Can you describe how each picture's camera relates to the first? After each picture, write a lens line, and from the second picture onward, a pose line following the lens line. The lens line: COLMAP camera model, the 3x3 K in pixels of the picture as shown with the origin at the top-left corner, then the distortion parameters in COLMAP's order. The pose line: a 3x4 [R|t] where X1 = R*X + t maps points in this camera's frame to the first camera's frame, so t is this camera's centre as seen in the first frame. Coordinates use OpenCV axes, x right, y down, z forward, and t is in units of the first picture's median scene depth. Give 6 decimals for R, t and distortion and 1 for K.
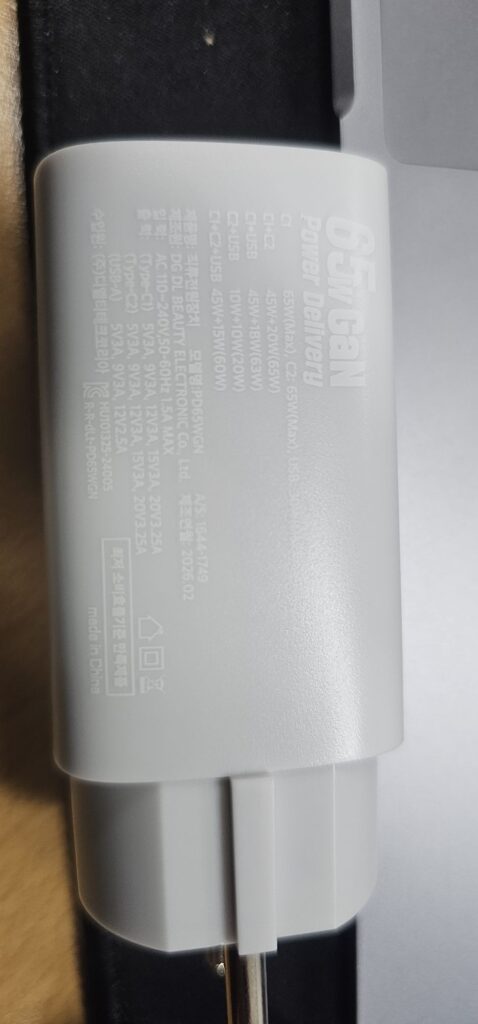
lens RADIAL K [[820.6, 0, 239.0], [0, 820.6, 512.0], [0, 0, 1]] dist [-0.004078, 0.000067]
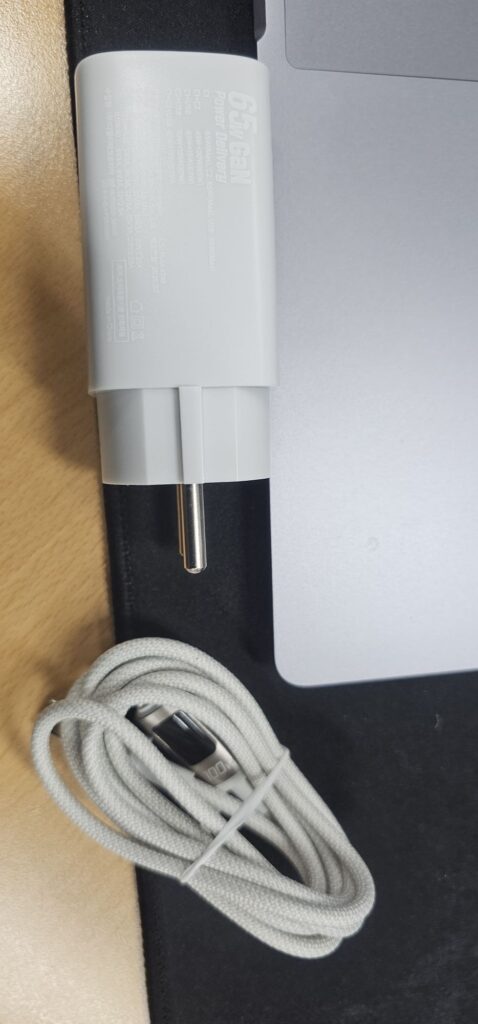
lens RADIAL K [[820.6, 0, 239.0], [0, 820.6, 512.0], [0, 0, 1]] dist [-0.004078, 0.000067]
pose [[0.998936, 0.001806, -0.046079, 0.221832], [0.000617, 0.998619, 0.052529, 0.513543], [0.046110, -0.052502, 0.997556, -0.945872]]
